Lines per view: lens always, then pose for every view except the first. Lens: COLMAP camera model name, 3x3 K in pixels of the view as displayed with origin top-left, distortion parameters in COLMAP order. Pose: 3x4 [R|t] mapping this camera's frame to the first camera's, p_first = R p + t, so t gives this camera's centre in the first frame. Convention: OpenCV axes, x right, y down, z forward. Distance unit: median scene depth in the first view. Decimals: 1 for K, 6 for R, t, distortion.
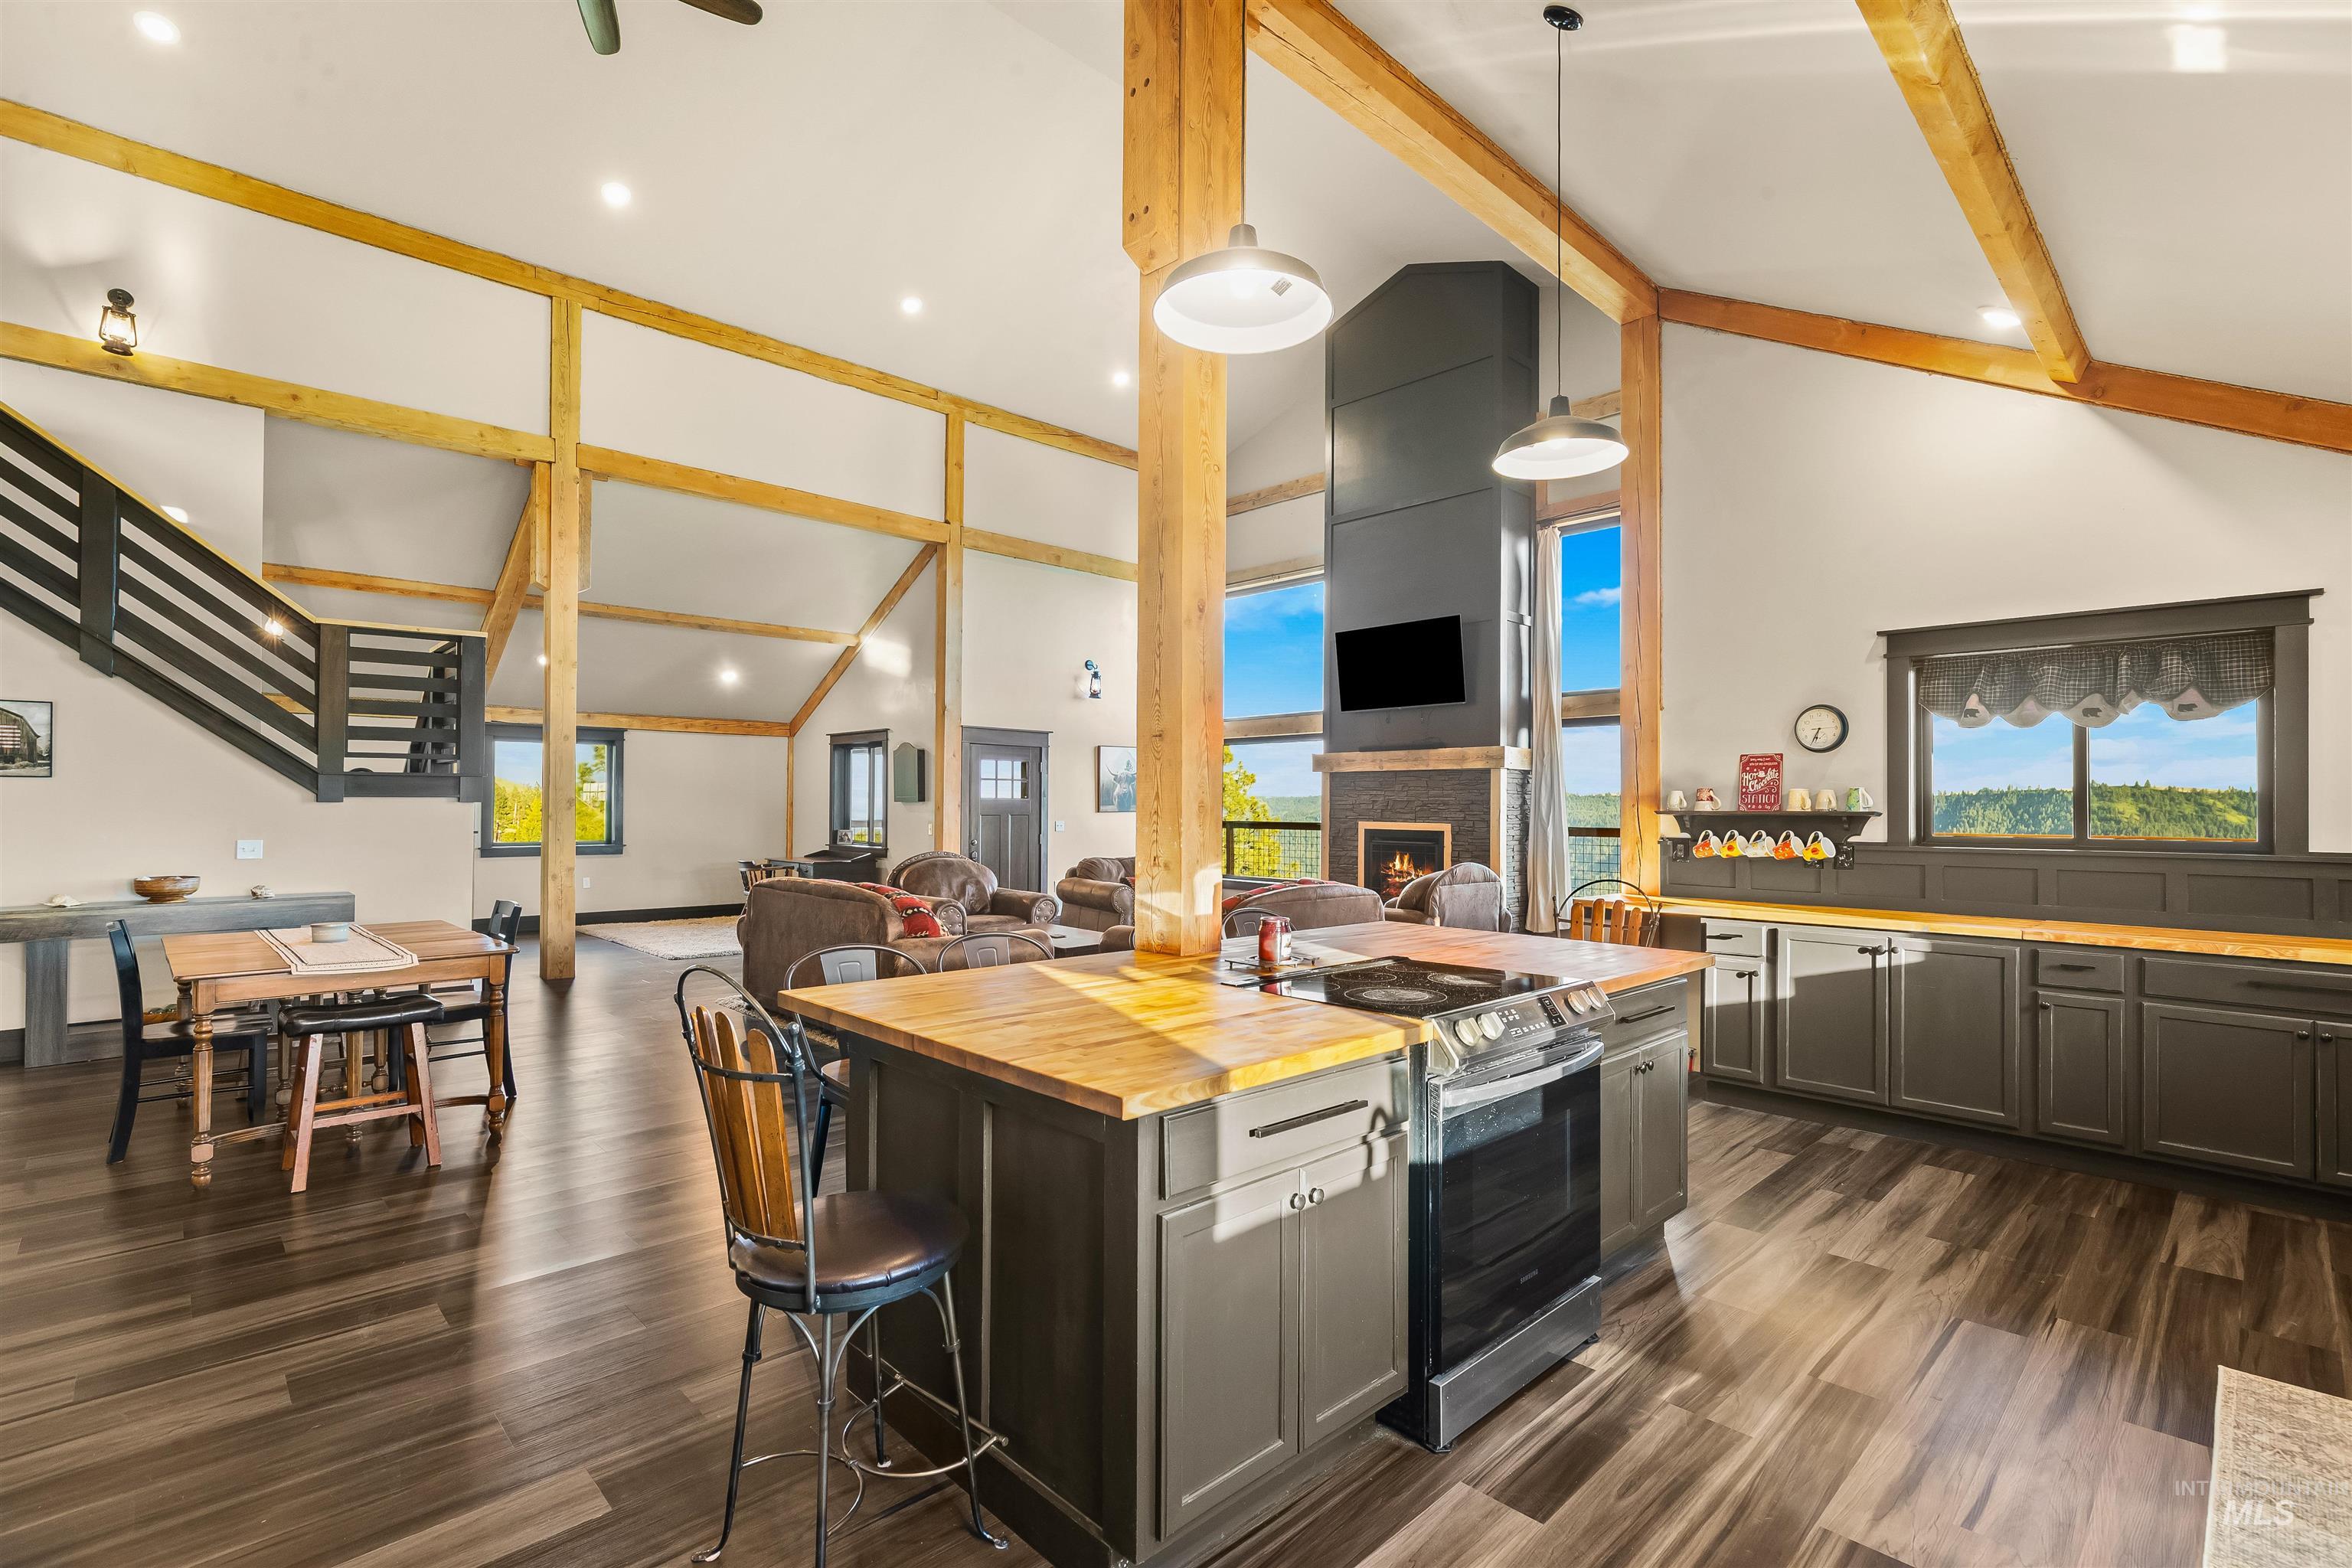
lens RADIAL K [[1084.6, 0, 1178.2], [0, 1084.6, 805.4], [0, 0, 1]] dist [-0.004193, 0.002547]
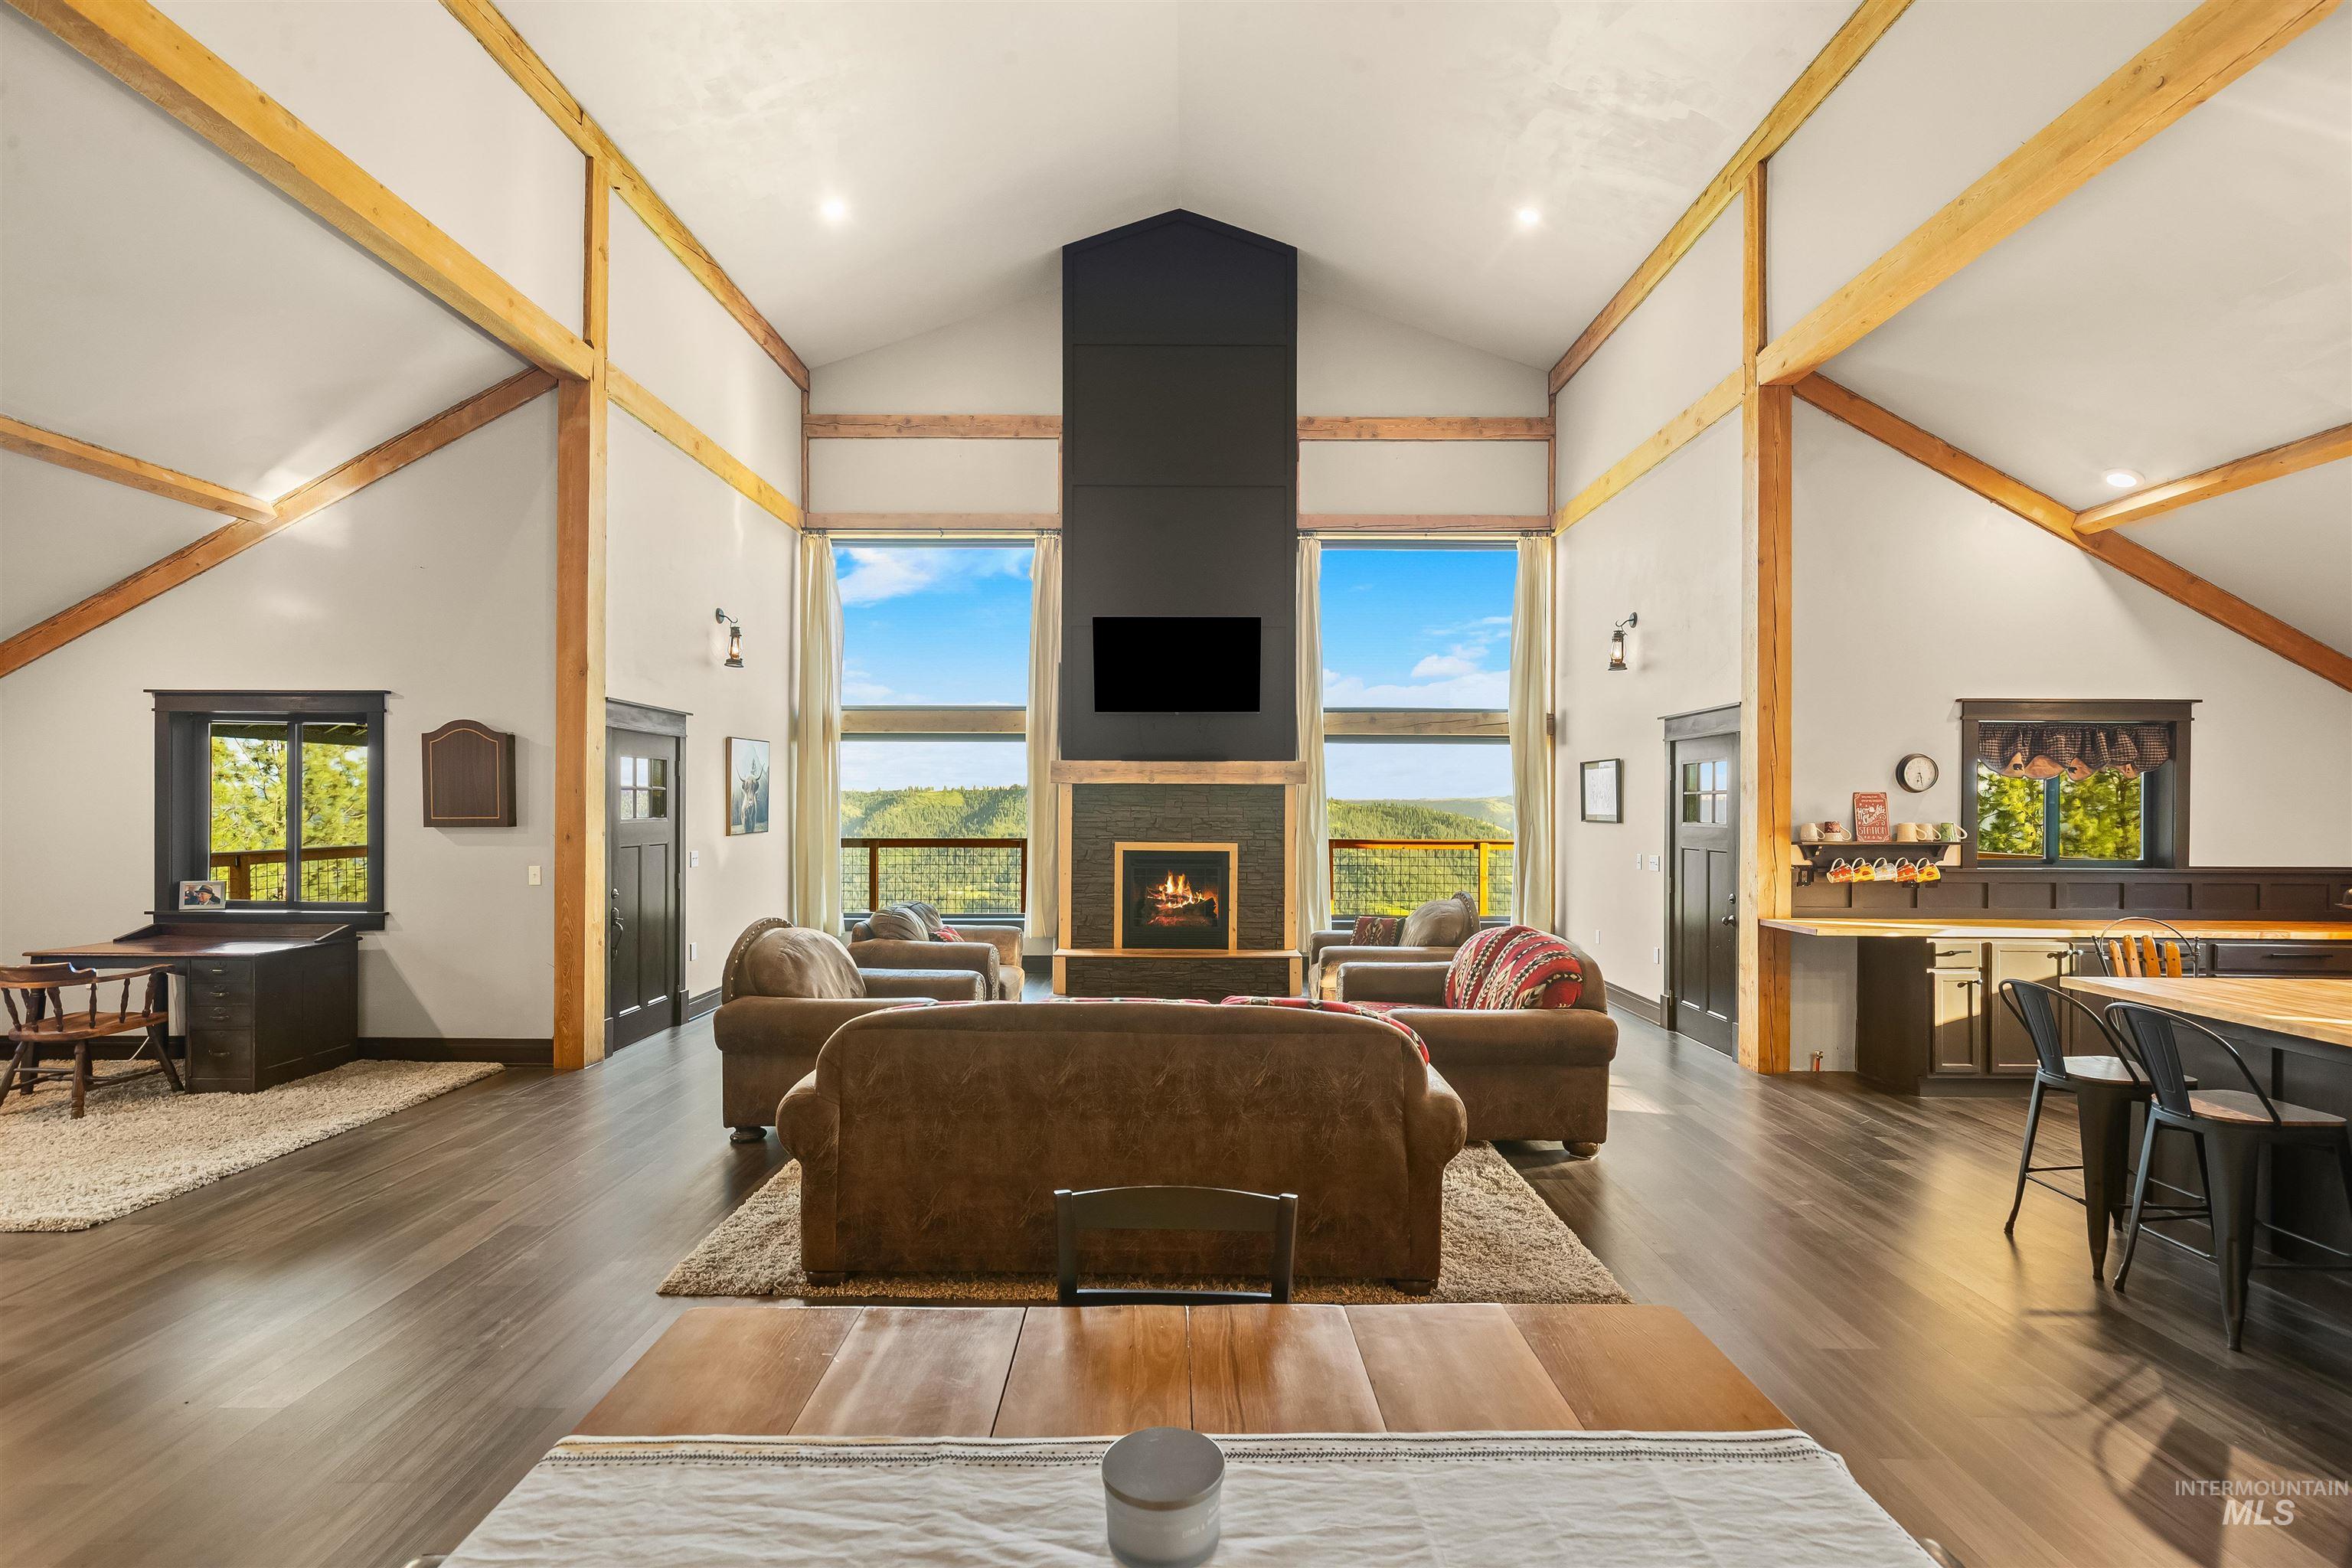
lens RADIAL K [[1084.6, 0, 1190.3], [0, 1084.6, 817.9], [0, 0, 1]] dist [-0.004193, 0.002547]
pose [[0.689872, -0.012094, 0.723831, -0.769791], [-0.002326, 0.999818, 0.018922, -0.038059], [-0.723928, -0.014738, 0.689718, 0.679893]]
